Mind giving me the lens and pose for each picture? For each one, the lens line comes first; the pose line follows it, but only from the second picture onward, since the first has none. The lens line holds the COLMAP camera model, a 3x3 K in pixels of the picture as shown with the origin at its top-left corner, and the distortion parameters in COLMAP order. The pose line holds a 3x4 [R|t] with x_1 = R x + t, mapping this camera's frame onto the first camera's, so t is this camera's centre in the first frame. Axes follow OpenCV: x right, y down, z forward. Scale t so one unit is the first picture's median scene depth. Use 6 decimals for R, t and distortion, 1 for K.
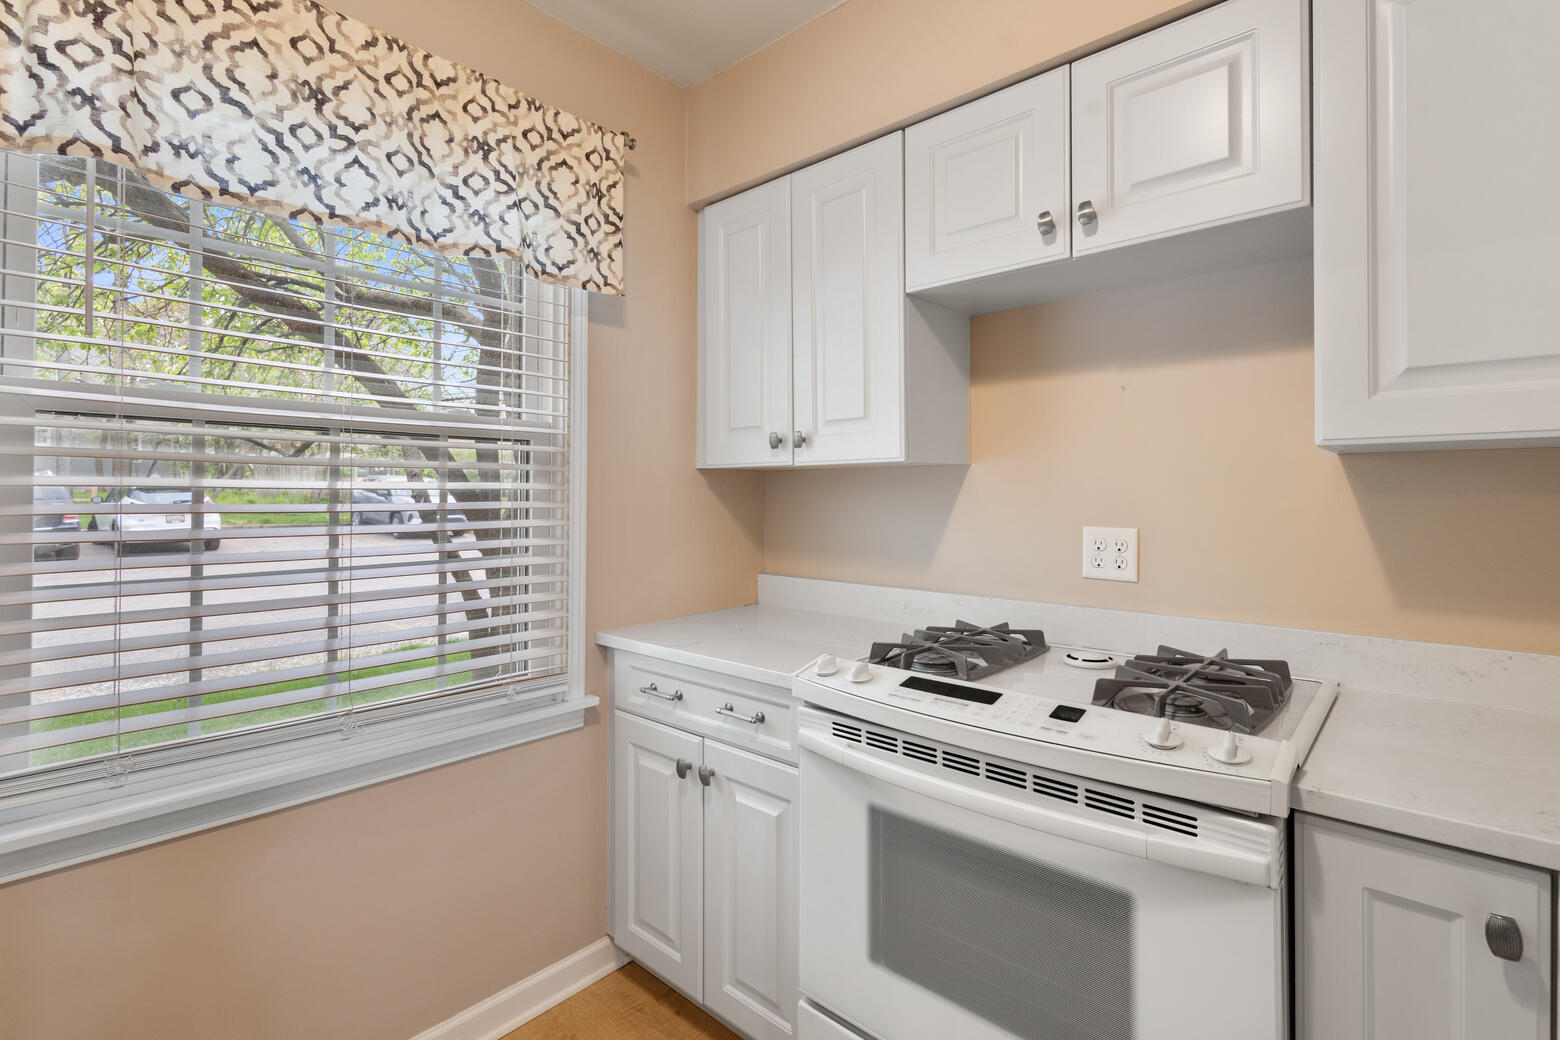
lens RADIAL K [[723.8, 0, 778.1], [0, 723.8, 491.8], [0, 0, 1]] dist [-0.000299, -0.000757]
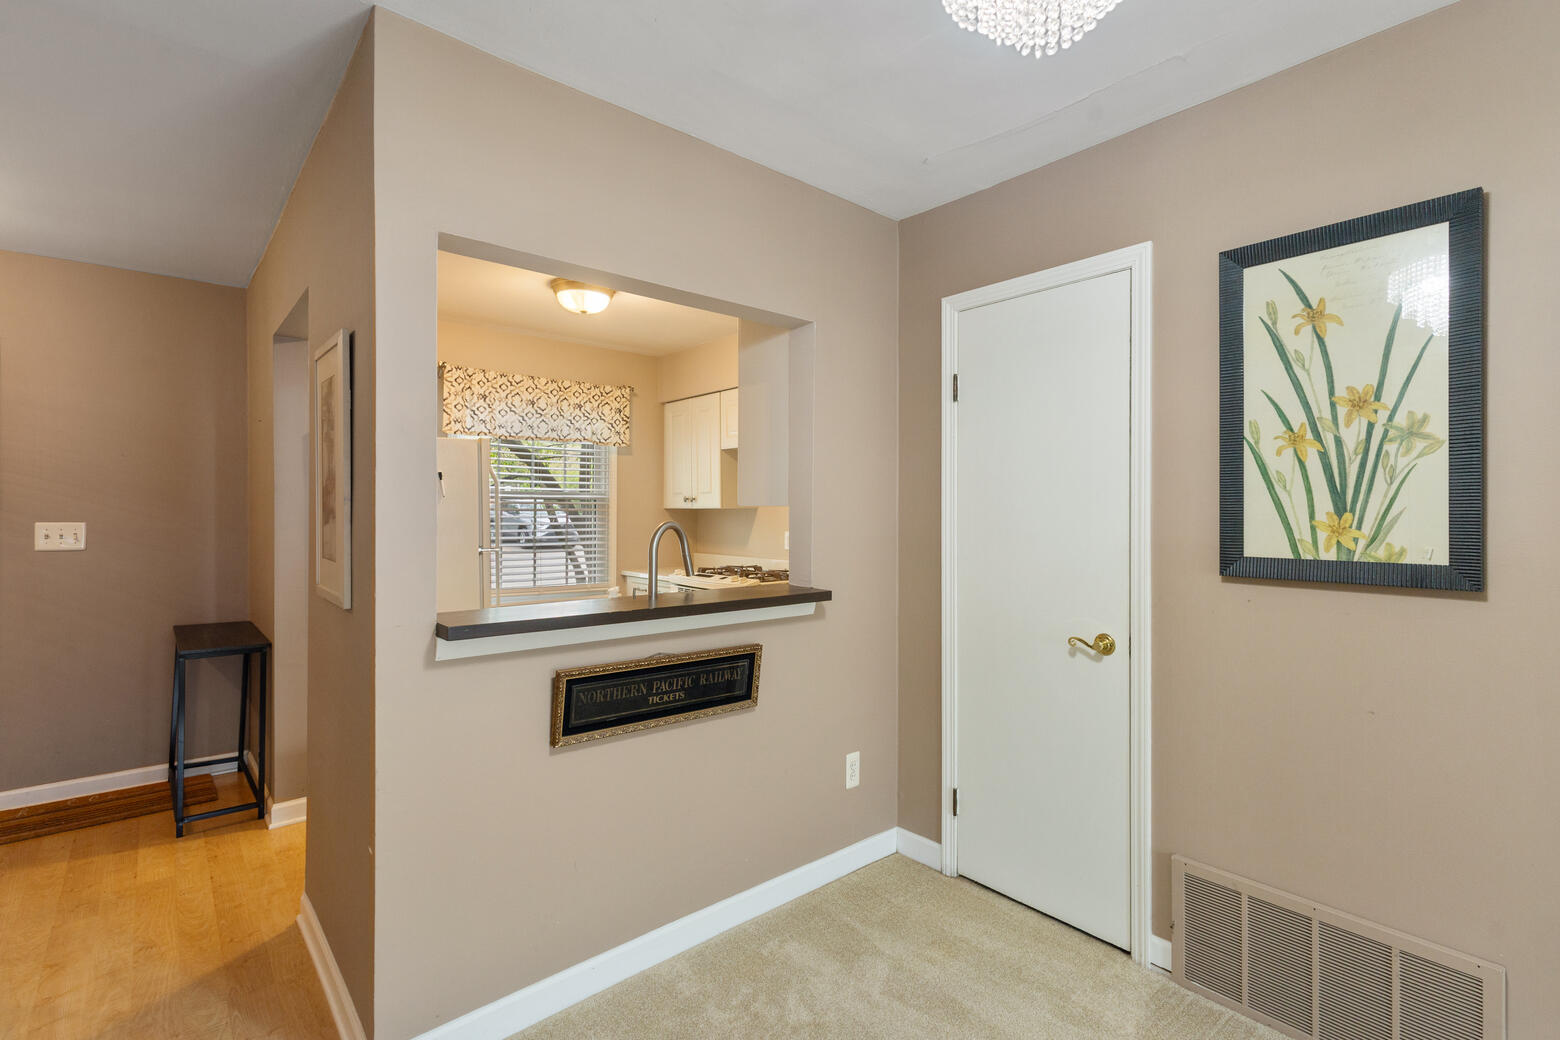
lens RADIAL K [[719.9, 0, 780.0], [0, 719.9, 520.0], [0, 0, 1]] dist [-0.000472, 0.000204]
pose [[0.991780, 0.003028, -0.127920, 0.745946], [-0.001004, 0.999873, 0.015890, -0.039618], [0.127952, -0.015631, 0.991657, -1.735938]]
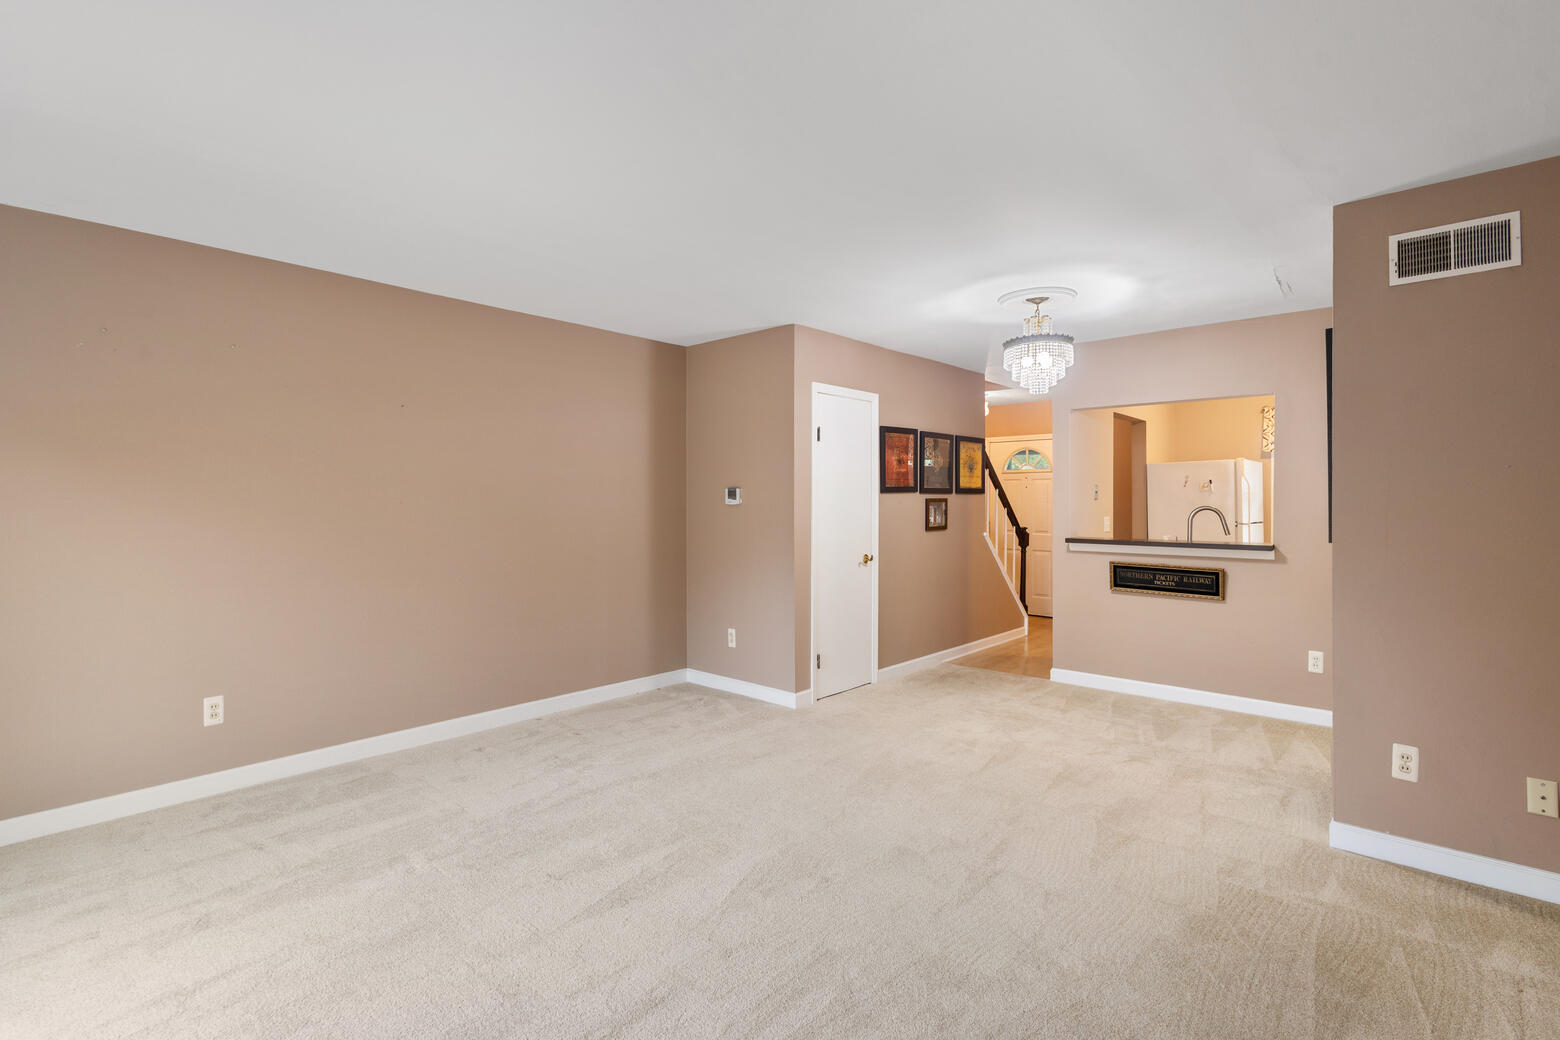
lens RADIAL K [[720.2, 0, 779.6], [0, 720.2, 503.0], [0, 0, 1]] dist [-0.000946, -0.000479]
pose [[0.002562, 0.001710, -0.999995, 3.138772], [0.005252, 0.999985, 0.001723, -0.039128], [0.999983, -0.005256, 0.002553, -2.034475]]
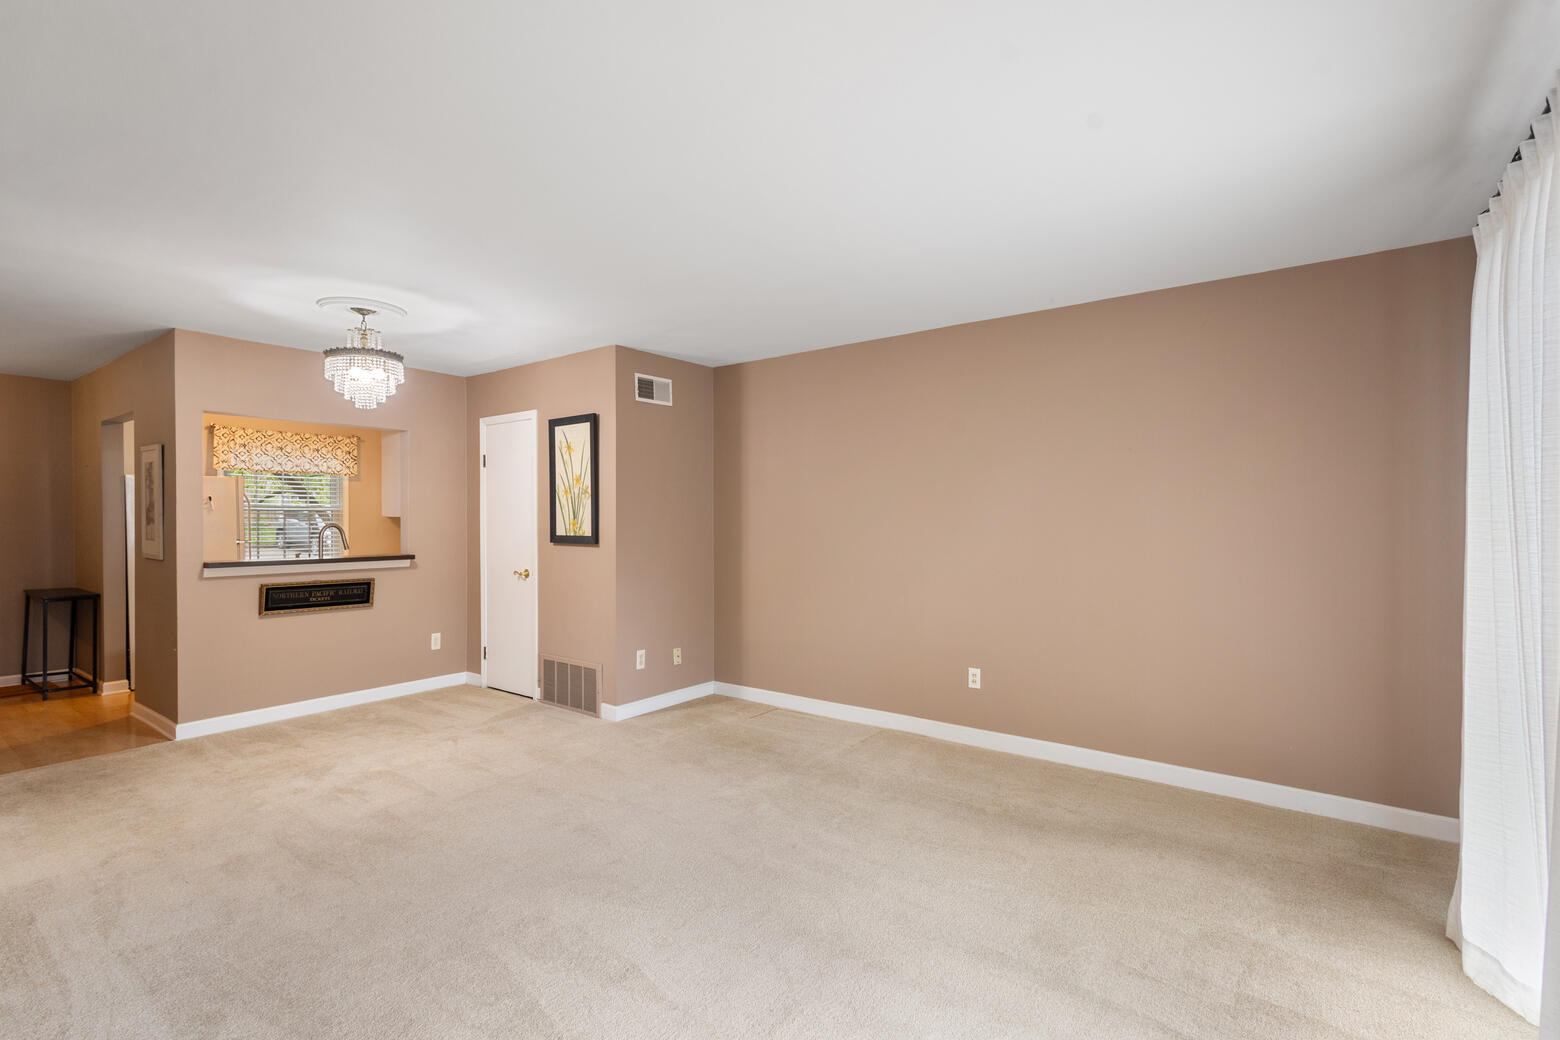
lens RADIAL K [[707.6, 0, 785.3], [0, 707.6, 528.4], [0, 0, 1]] dist [0.001395, -0.004494]
pose [[0.994929, -0.003003, 0.100536, 1.934960], [0.001179, 0.999834, 0.018199, -0.045369], [-0.100574, -0.017988, 0.994767, -3.491392]]
